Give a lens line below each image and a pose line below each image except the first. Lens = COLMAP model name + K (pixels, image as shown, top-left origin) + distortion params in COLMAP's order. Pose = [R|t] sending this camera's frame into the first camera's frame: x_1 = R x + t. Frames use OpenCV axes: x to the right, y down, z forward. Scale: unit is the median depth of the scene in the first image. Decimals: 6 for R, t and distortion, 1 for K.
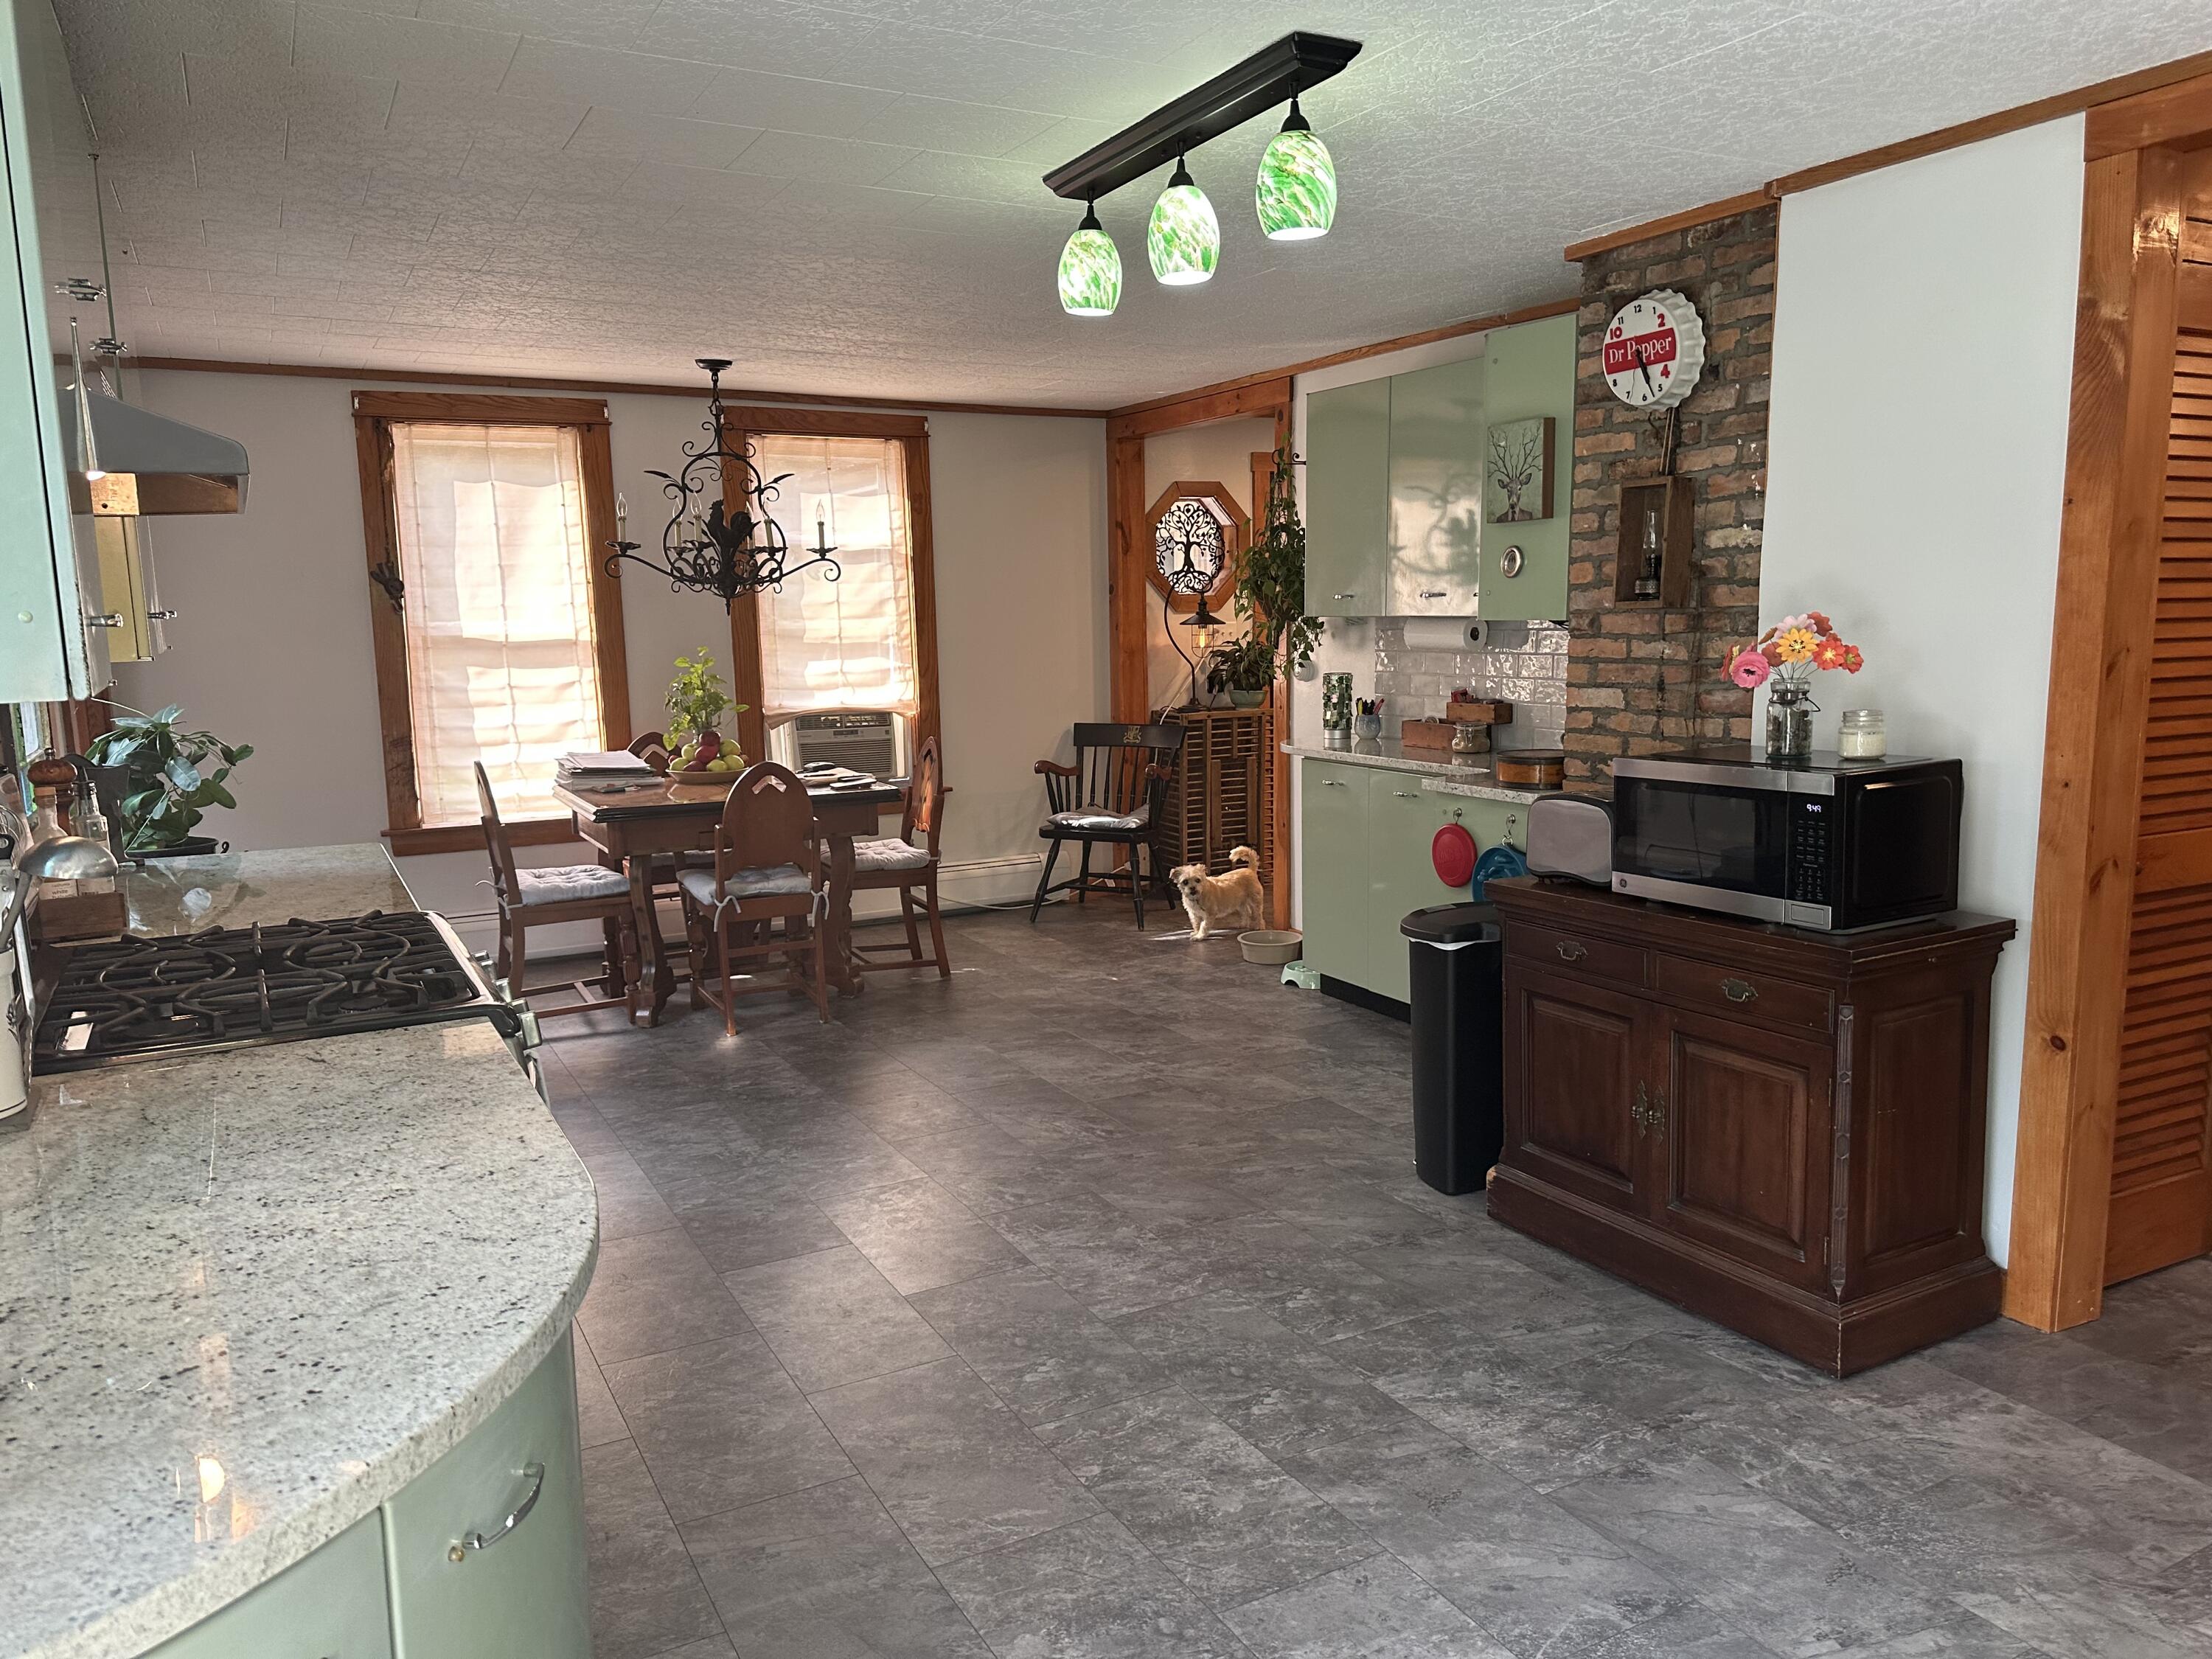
lens RADIAL K [[1571.2, 0, 1088.3], [0, 1571.2, 843.2], [0, 0, 1]] dist [0.029004, -0.006795]
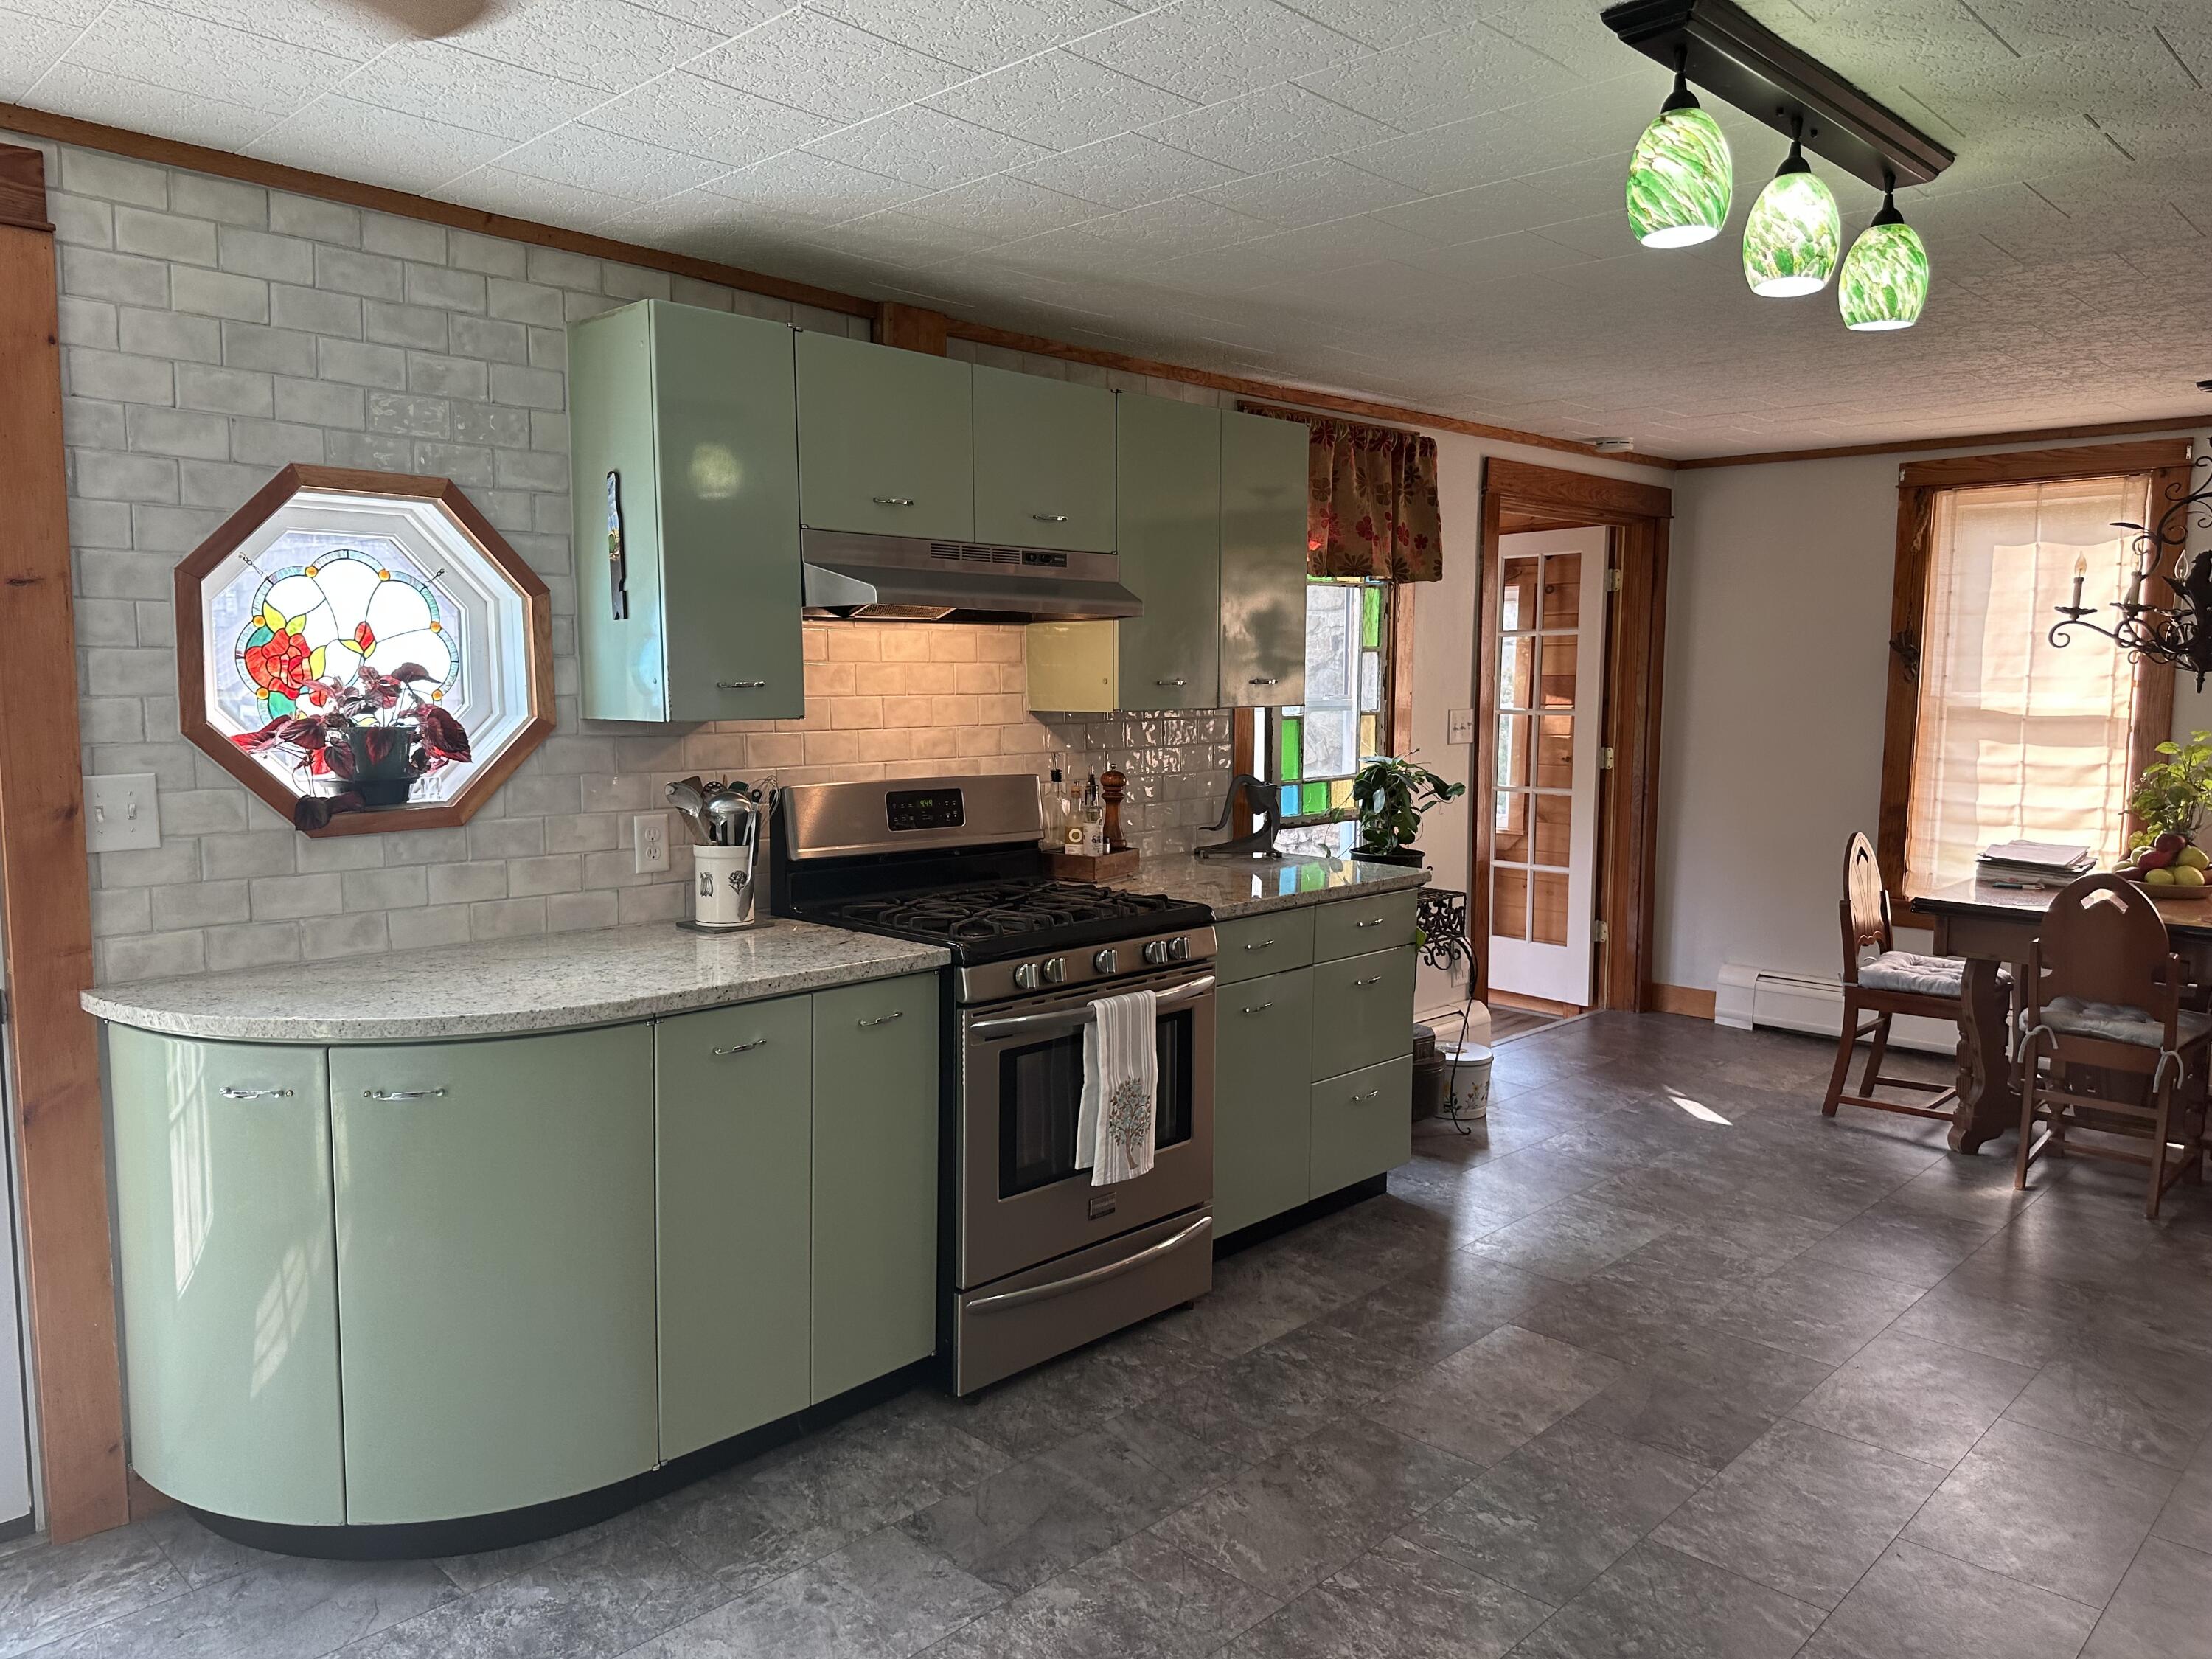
lens RADIAL K [[1571.2, 0, 1088.0], [0, 1571.2, 817.1], [0, 0, 1]] dist [0.029004, -0.006795]
pose [[0.300924, 0.110027, -0.947280, 0.355997], [-0.160975, 0.984929, 0.063263, -0.041568], [0.939964, 0.133452, 0.314100, 0.214175]]
